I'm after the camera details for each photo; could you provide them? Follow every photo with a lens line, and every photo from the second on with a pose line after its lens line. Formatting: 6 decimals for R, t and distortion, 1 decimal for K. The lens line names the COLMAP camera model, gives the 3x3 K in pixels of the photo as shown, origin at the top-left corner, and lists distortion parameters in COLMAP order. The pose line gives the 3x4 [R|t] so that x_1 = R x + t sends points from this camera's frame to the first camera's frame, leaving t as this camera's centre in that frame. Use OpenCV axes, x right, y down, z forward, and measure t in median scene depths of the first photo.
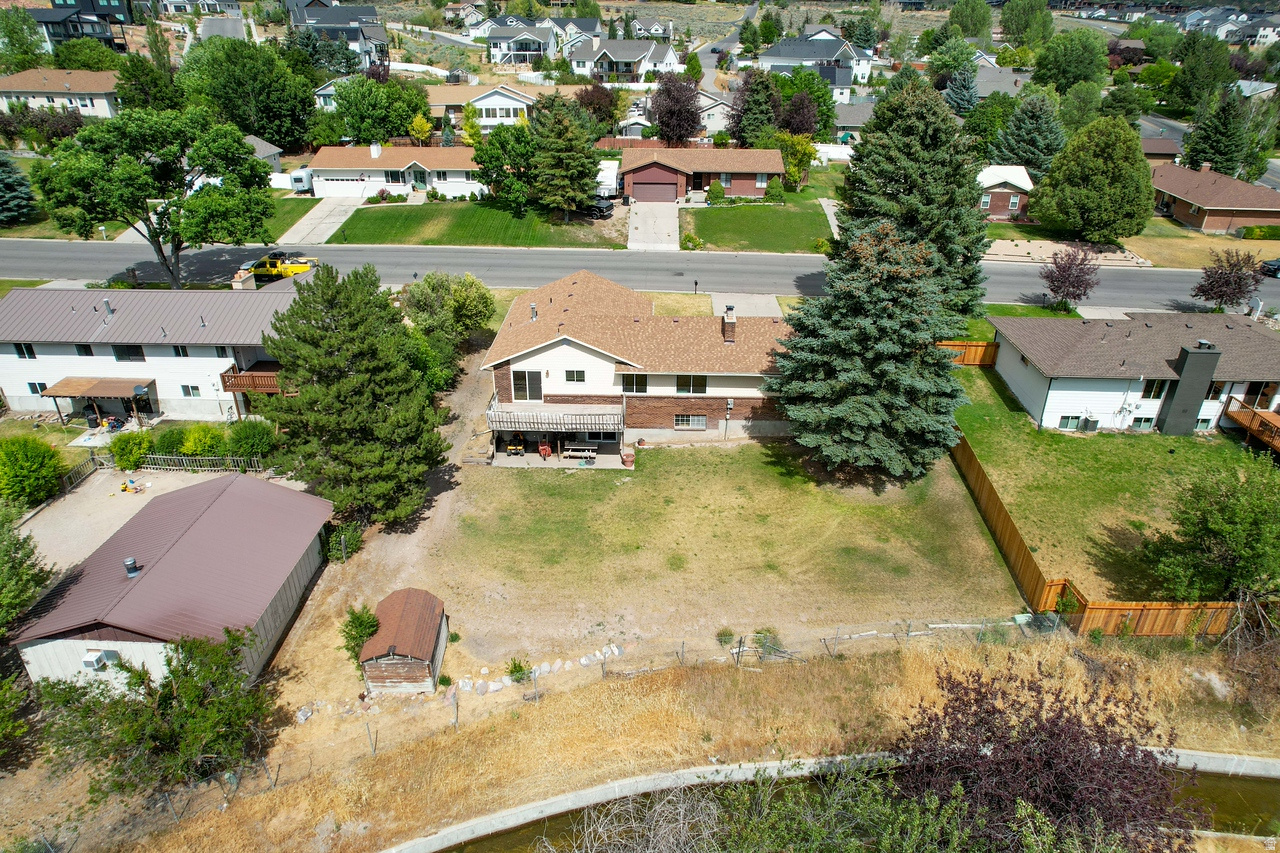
lens RADIAL K [[818.4, 0, 640.0], [0, 818.4, 426.5], [0, 0, 1]] dist [-0.076587, 0.069308]
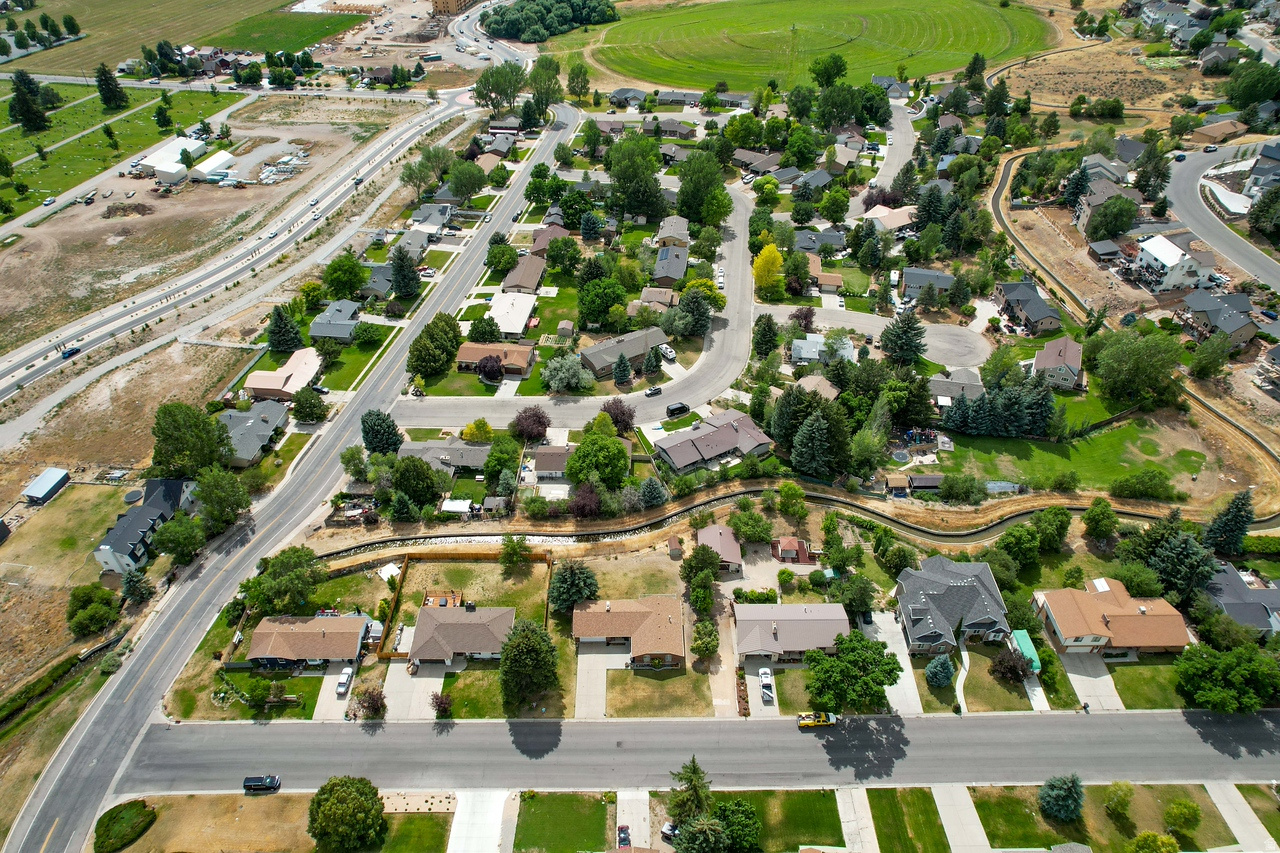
lens RADIAL K [[818.4, 0, 640.0], [0, 818.4, 426.5], [0, 0, 1]] dist [-0.076587, 0.069308]
pose [[-0.999471, 0.020869, -0.024961, 0.045859], [-0.014341, 0.406048, 0.913739, -3.349417], [0.029204, 0.913614, -0.405533, 1.630040]]
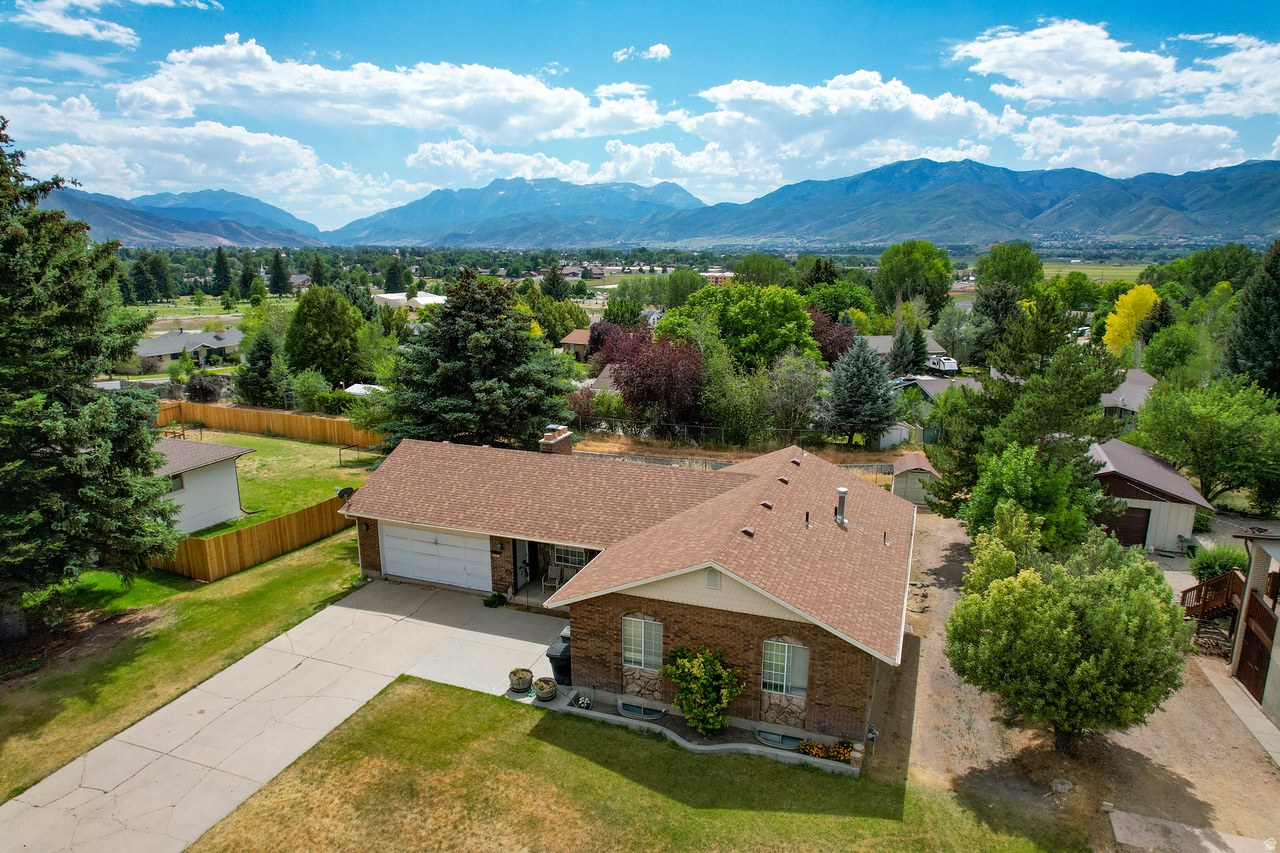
lens RADIAL K [[818.4, 0, 640.0], [0, 818.4, 426.5], [0, 0, 1]] dist [-0.076587, 0.069308]
pose [[-0.945943, -0.076672, 0.315141, -0.175889], [0.142431, 0.774747, 0.616020, -0.549654], [-0.291385, 0.627606, -0.721946, 1.440473]]
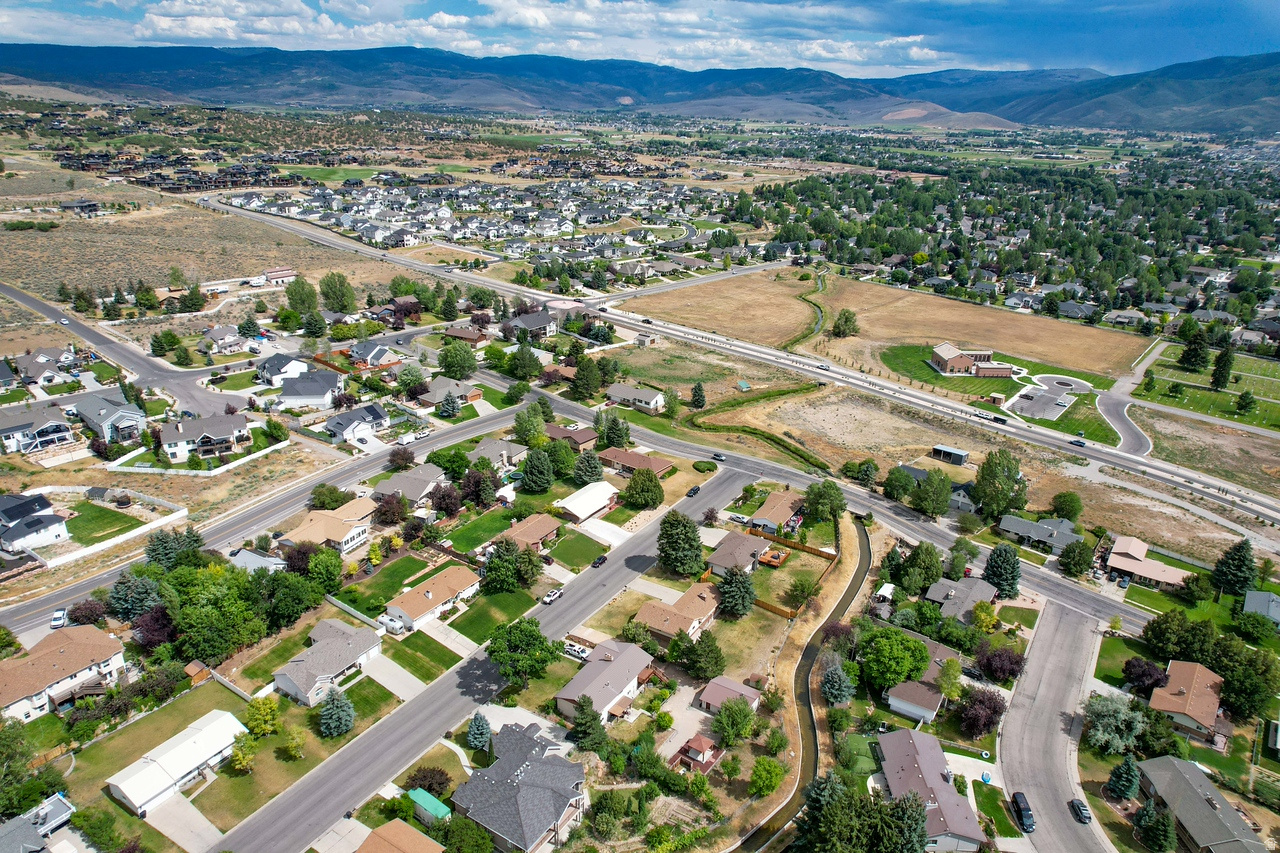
lens RADIAL K [[818.4, 0, 640.0], [0, 818.4, 426.5], [0, 0, 1]] dist [-0.076587, 0.069308]
pose [[0.503532, -0.310236, 0.806355, -2.926028], [0.376490, 0.918823, 0.118406, -1.439659], [-0.777632, 0.243963, 0.579457, -1.243911]]
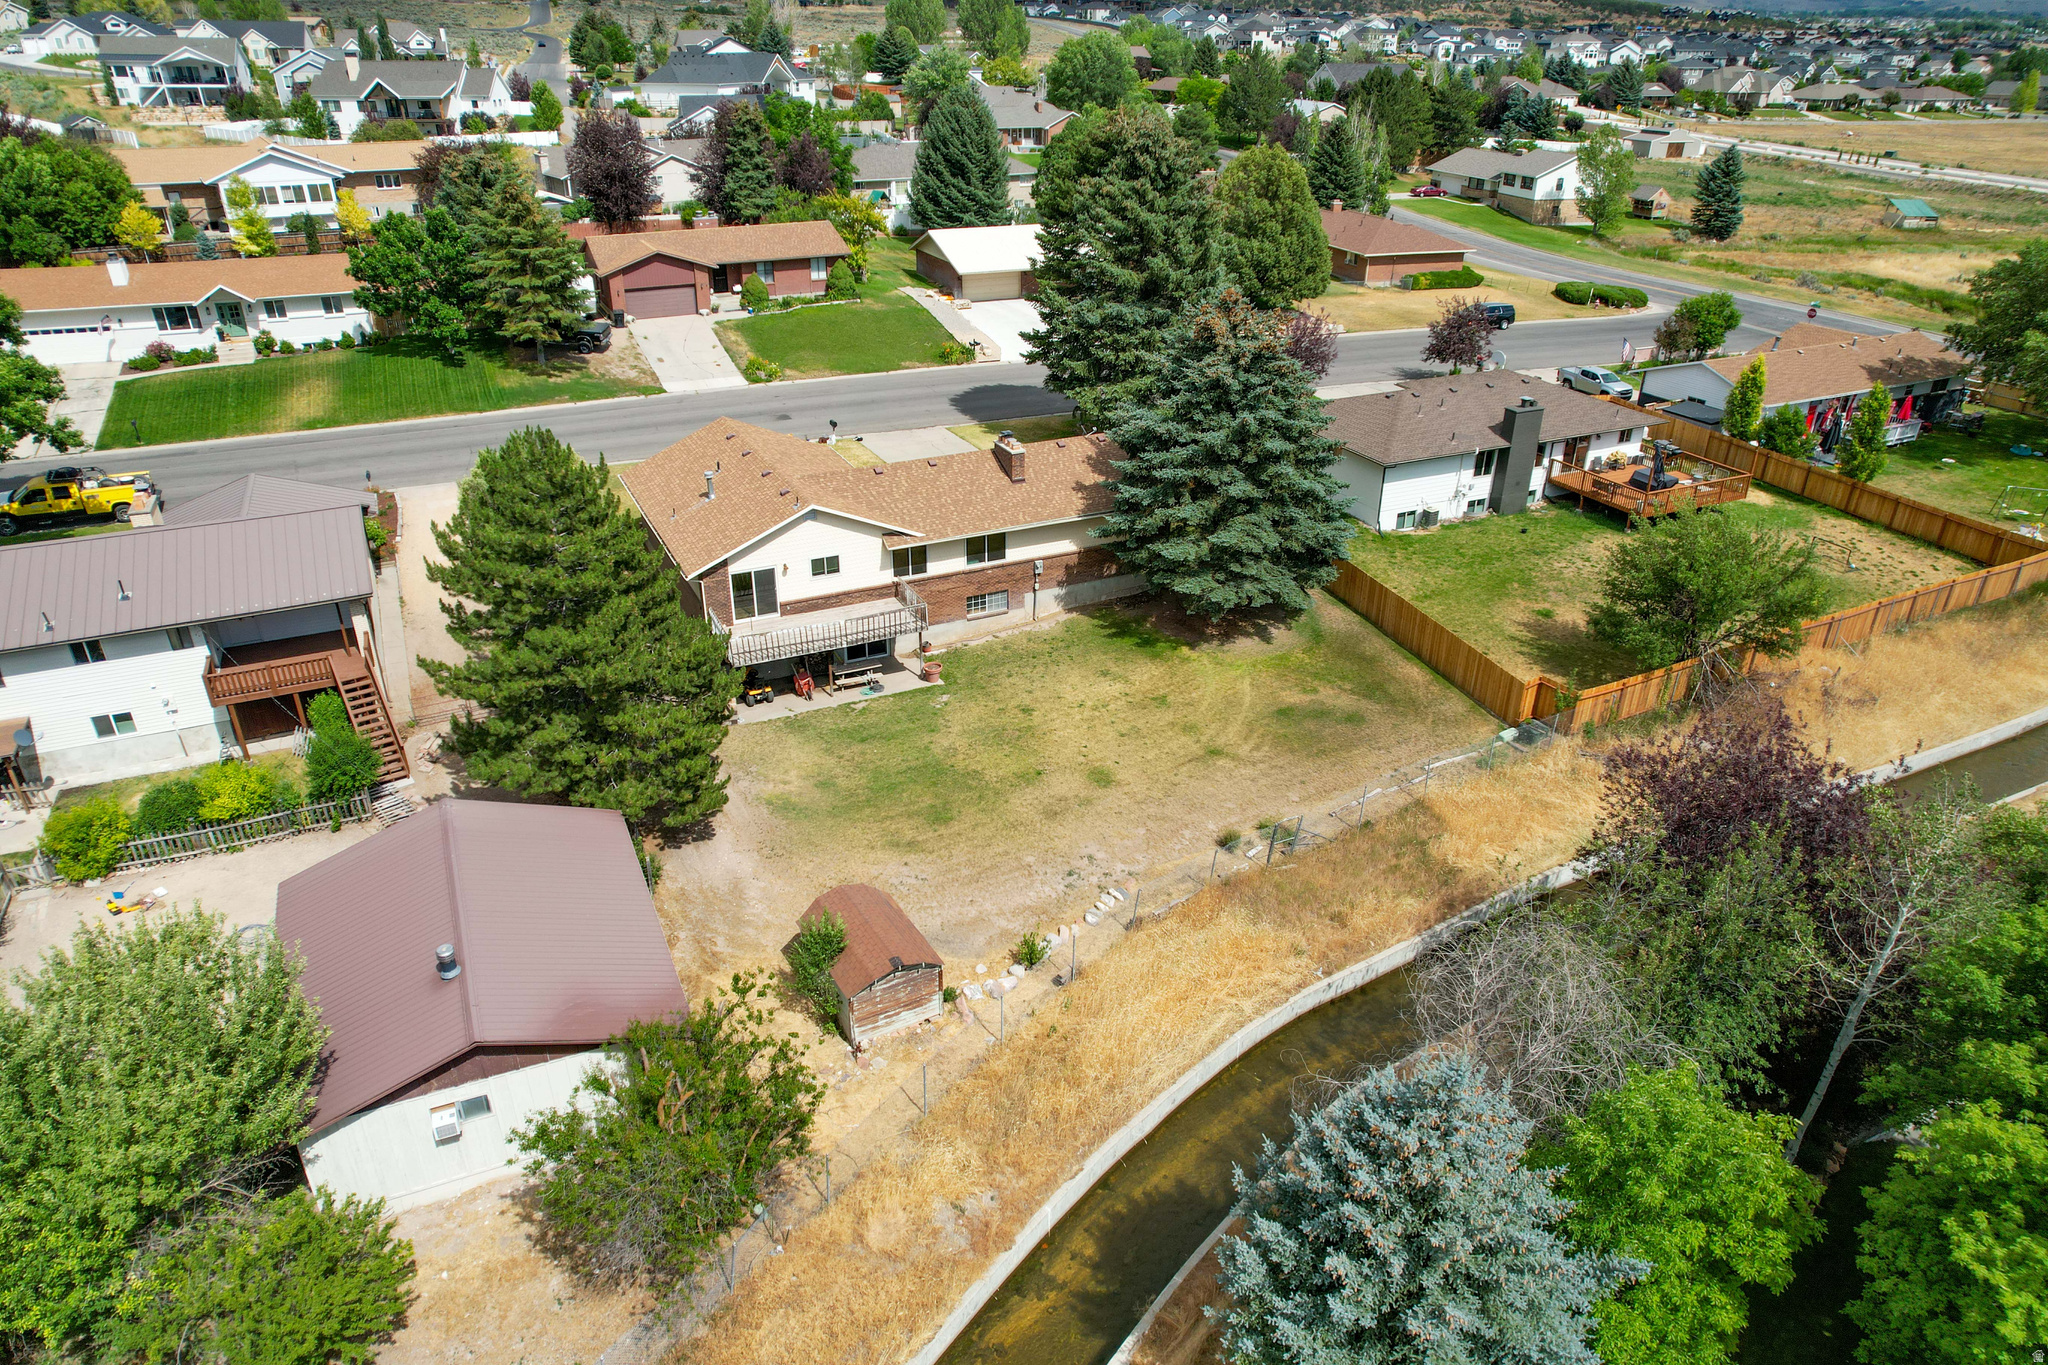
lens RADIAL K [[1308.3, 0, 1024.0], [0, 1308.3, 682.5], [0, 0, 1]] dist [-0.080922, 0.079757]
pose [[0.890640, -0.207996, 0.404348, -0.363628], [0.205252, 0.977396, 0.050671, 0.009519], [-0.405748, 0.037864, 0.913200, -0.021934]]
